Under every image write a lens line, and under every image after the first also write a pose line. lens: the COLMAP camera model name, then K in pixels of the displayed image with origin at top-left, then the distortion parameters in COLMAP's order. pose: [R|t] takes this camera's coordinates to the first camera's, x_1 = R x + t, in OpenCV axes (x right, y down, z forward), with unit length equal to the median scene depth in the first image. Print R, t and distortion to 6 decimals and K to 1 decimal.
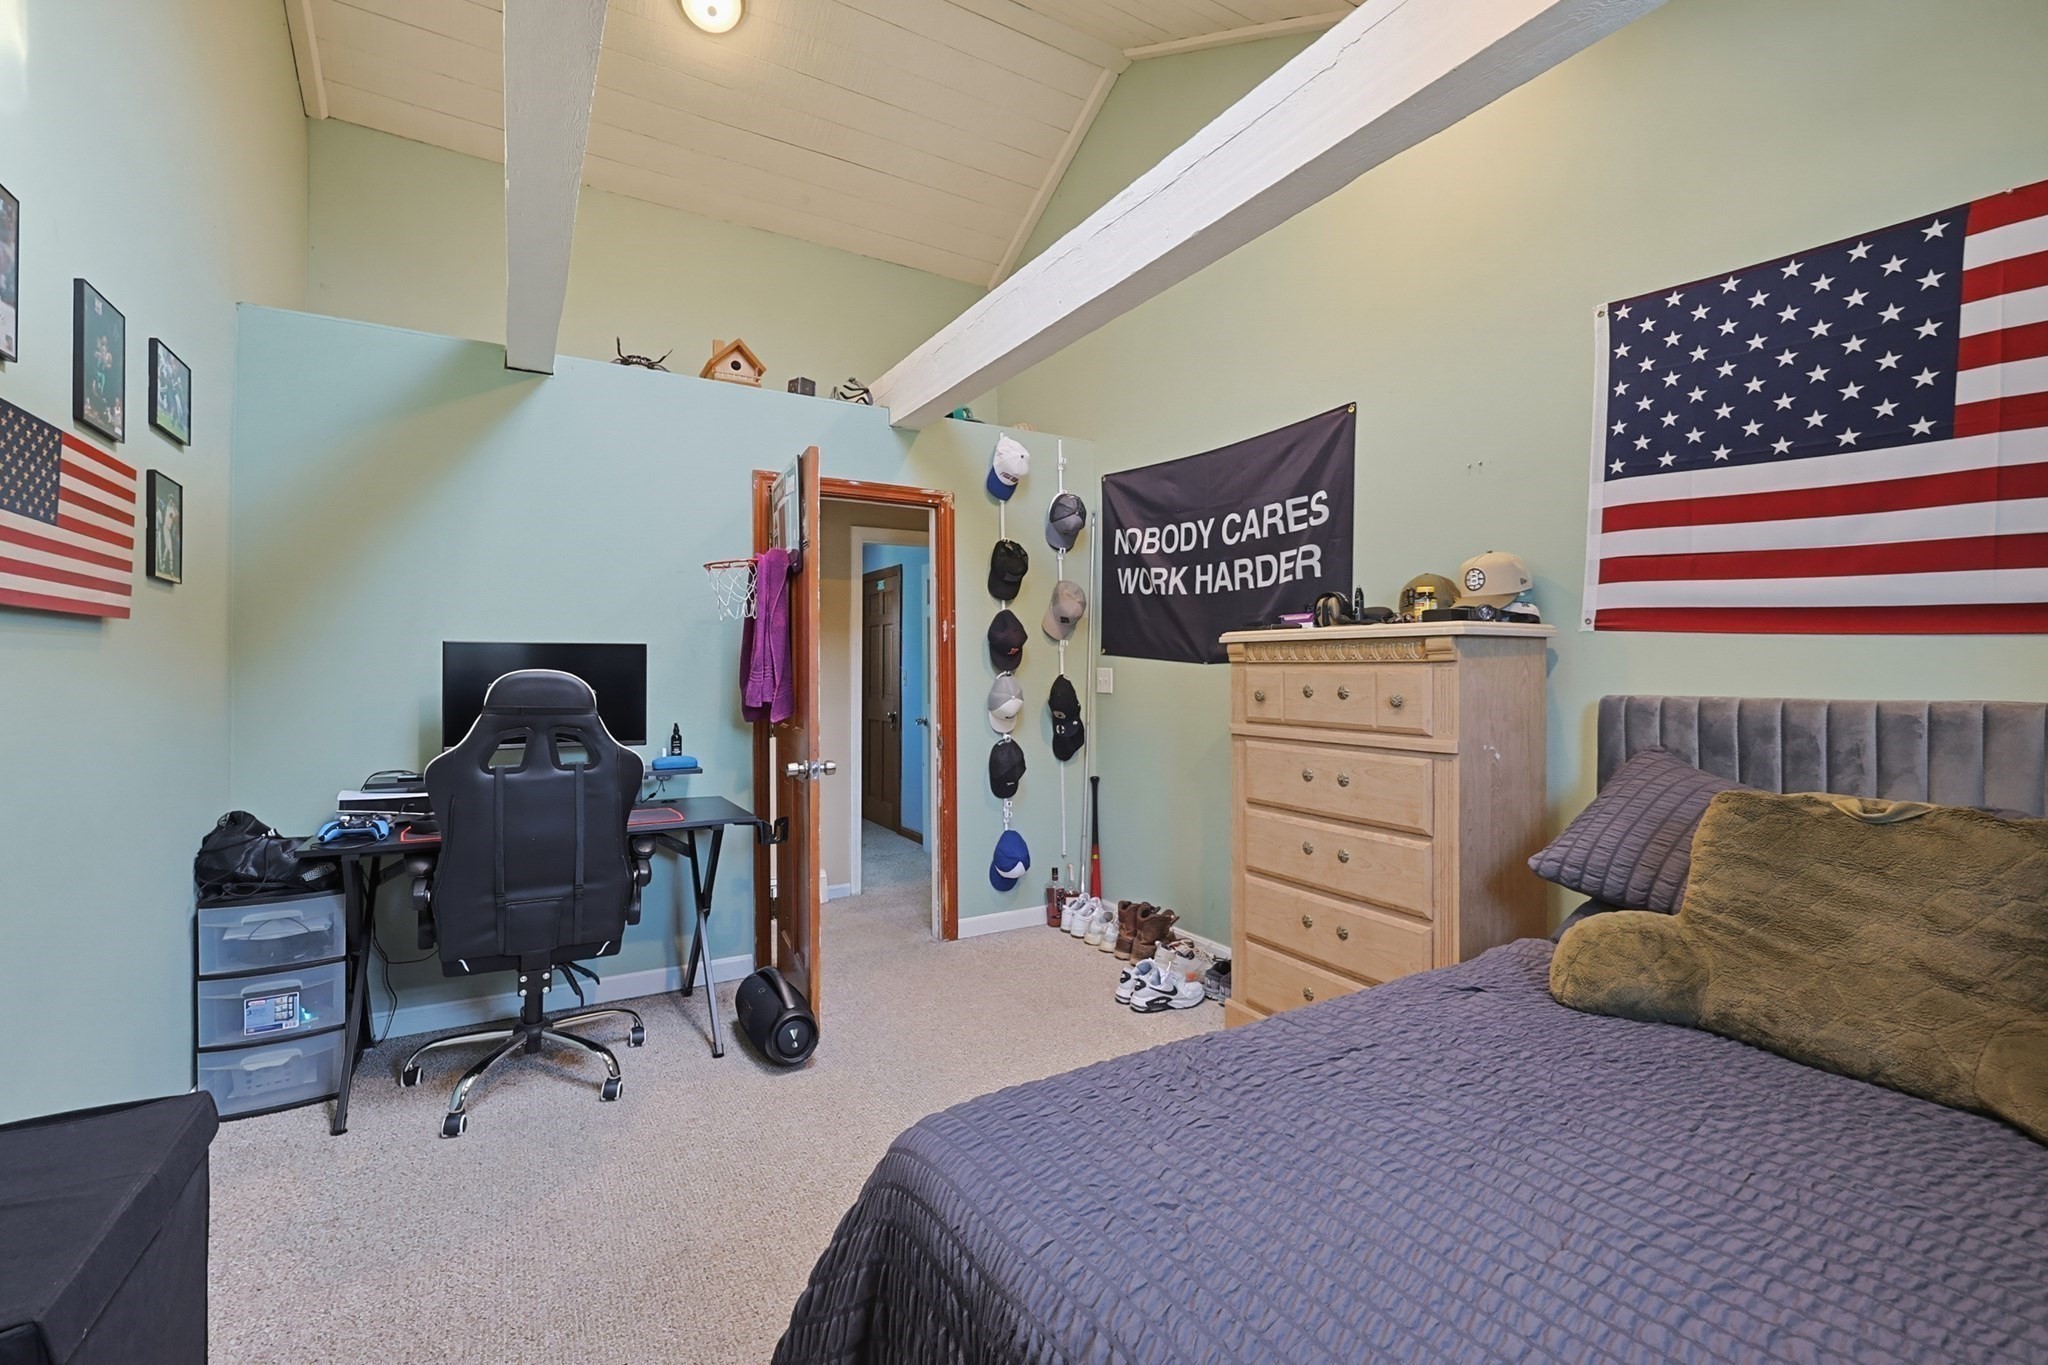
lens RADIAL K [[878.7, 0, 1030.8], [0, 878.7, 668.8], [0, 0, 1]] dist [-0.003544, 0.000099]
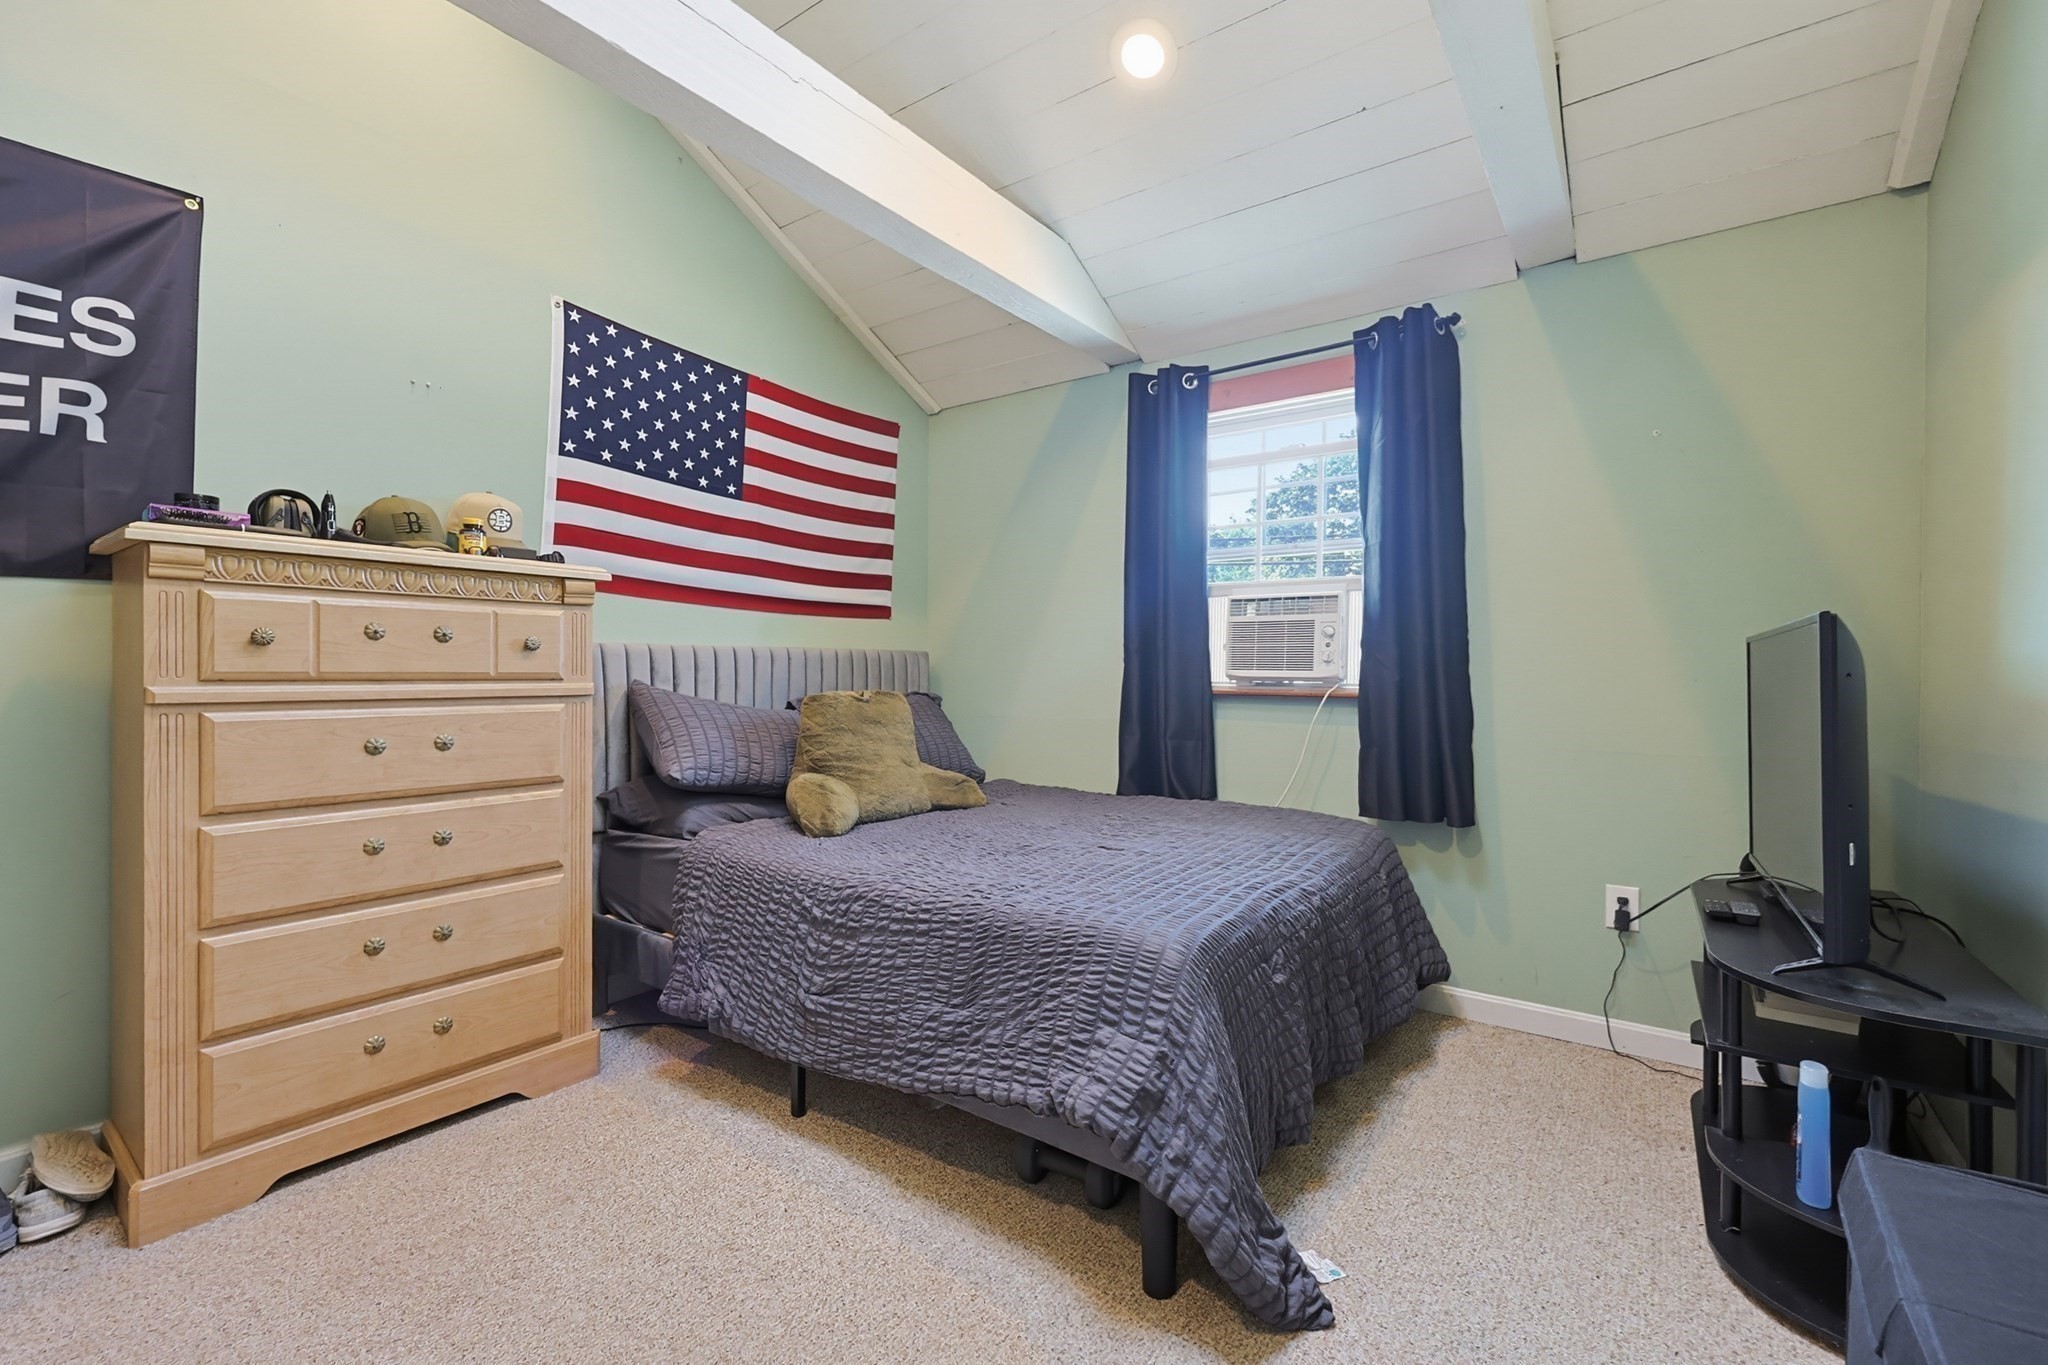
lens RADIAL K [[878.7, 0, 1027.0], [0, 878.7, 687.1], [0, 0, 1]] dist [-0.003544, 0.000099]
pose [[-0.403681, -0.023570, 0.914596, -0.651735], [-0.010526, 0.999722, 0.021117, 0.058450], [-0.914839, -0.001103, -0.403817, 0.919855]]
